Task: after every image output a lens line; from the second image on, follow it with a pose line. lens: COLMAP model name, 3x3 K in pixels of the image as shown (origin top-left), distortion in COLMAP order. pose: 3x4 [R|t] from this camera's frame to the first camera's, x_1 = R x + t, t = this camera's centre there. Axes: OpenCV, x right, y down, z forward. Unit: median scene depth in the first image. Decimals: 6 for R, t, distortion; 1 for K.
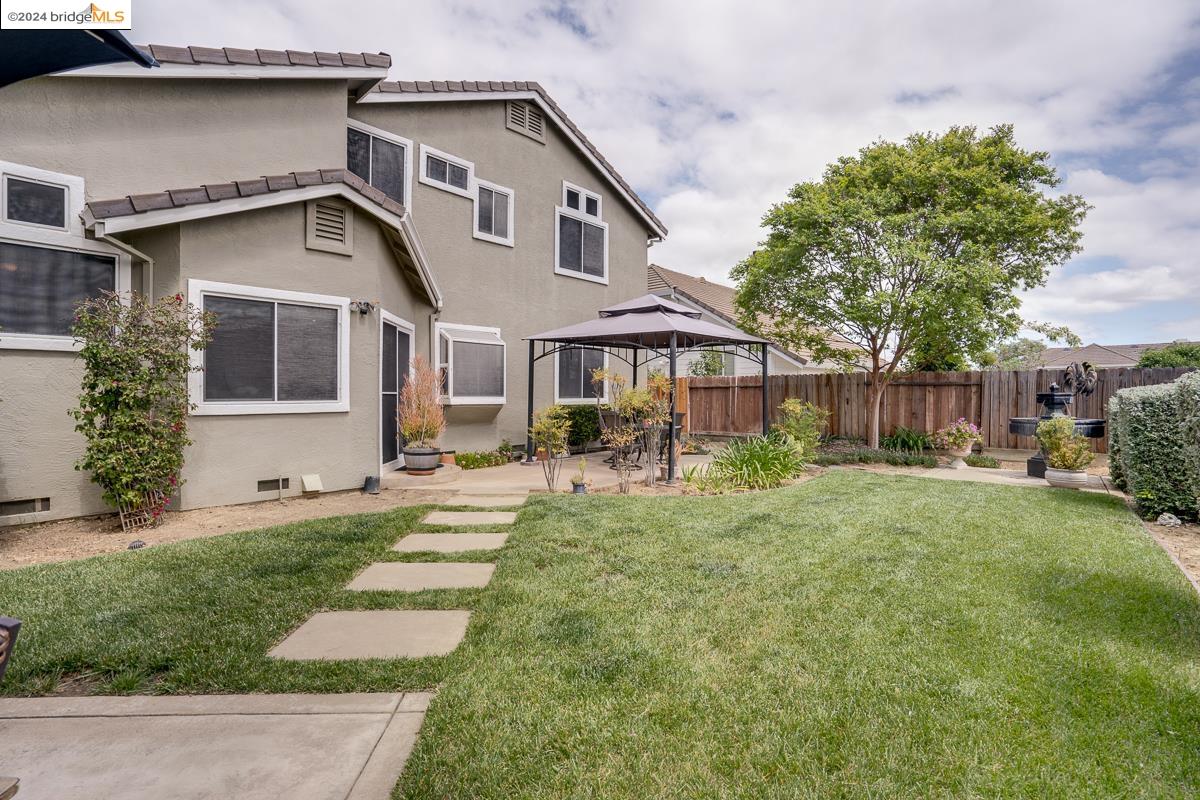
lens RADIAL K [[553.2, 0, 600.3], [0, 553.2, 397.4], [0, 0, 1]] dist [-0.047992, 0.016597]
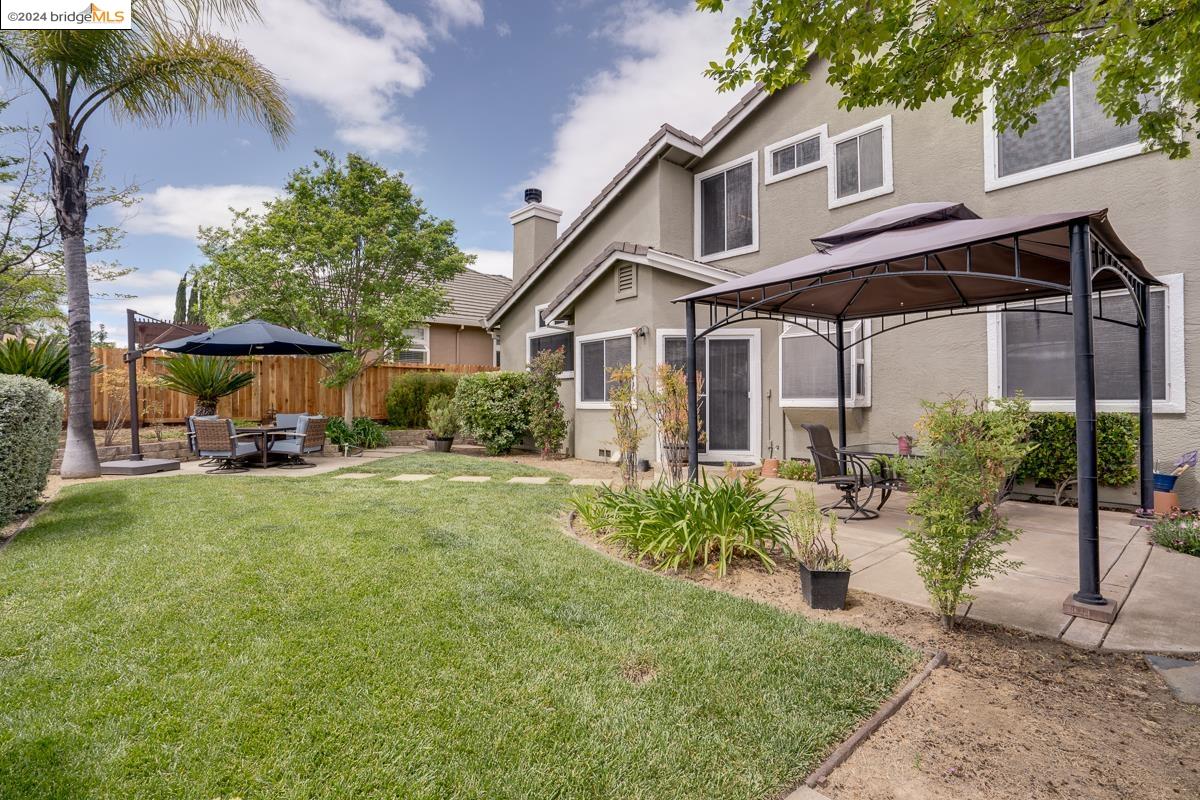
lens RADIAL K [[553.2, 0, 600.3], [0, 553.2, 397.4], [0, 0, 1]] dist [-0.047992, 0.016597]
pose [[-0.159778, -0.008831, -0.987113, 0.660079], [-0.006366, 0.999948, -0.007915, 0.005986], [0.987132, 0.005020, -0.159826, 0.801423]]
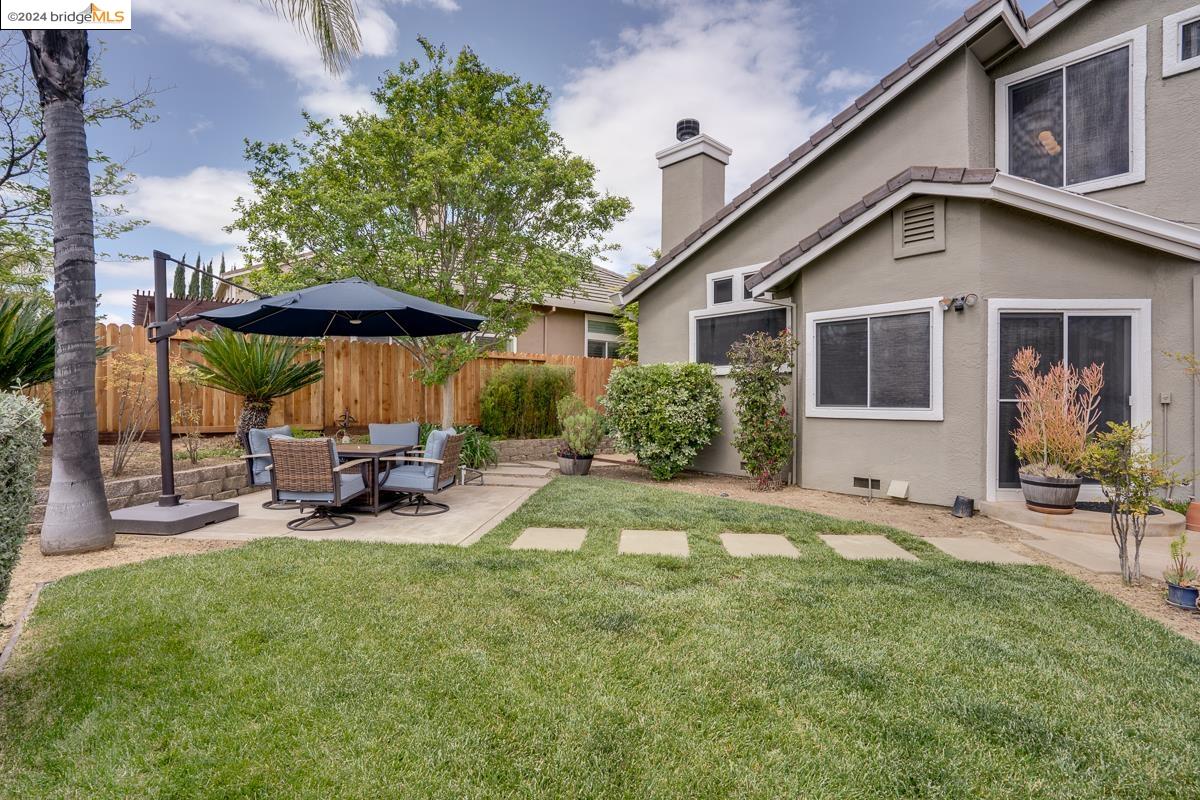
lens RADIAL K [[553.2, 0, 600.3], [0, 553.2, 397.4], [0, 0, 1]] dist [-0.047992, 0.016597]
pose [[-0.146444, -0.002135, -0.989217, 0.369823], [-0.012289, 0.999924, -0.000339, -0.004132], [0.989143, 0.012107, -0.146460, 0.402237]]
